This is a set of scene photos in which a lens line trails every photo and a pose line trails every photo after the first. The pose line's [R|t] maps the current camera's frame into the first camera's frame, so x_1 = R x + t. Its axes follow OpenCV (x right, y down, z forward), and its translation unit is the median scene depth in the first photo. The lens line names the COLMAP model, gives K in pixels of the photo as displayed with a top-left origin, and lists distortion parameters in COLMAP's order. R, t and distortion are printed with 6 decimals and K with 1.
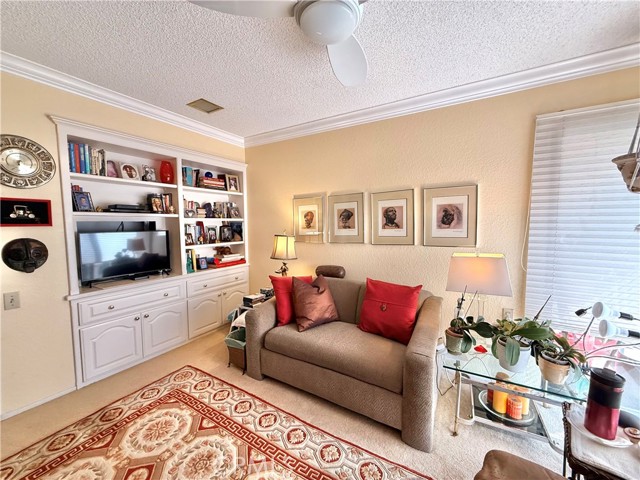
lens RADIAL K [[254.8, 0, 320.0], [0, 254.8, 240.0], [0, 0, 1]] dist [-0.000051, 0.000205]
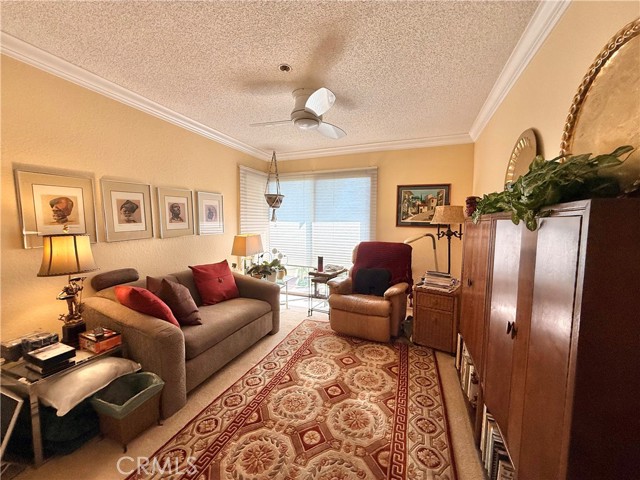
lens RADIAL K [[254.8, 0, 320.0], [0, 254.8, 240.0], [0, 0, 1]] dist [-0.000051, 0.000205]
pose [[-0.178540, -0.072796, 0.981236, -0.928502], [0.058402, 0.994717, 0.084423, -0.024887], [-0.982198, 0.072379, -0.173346, 0.569843]]
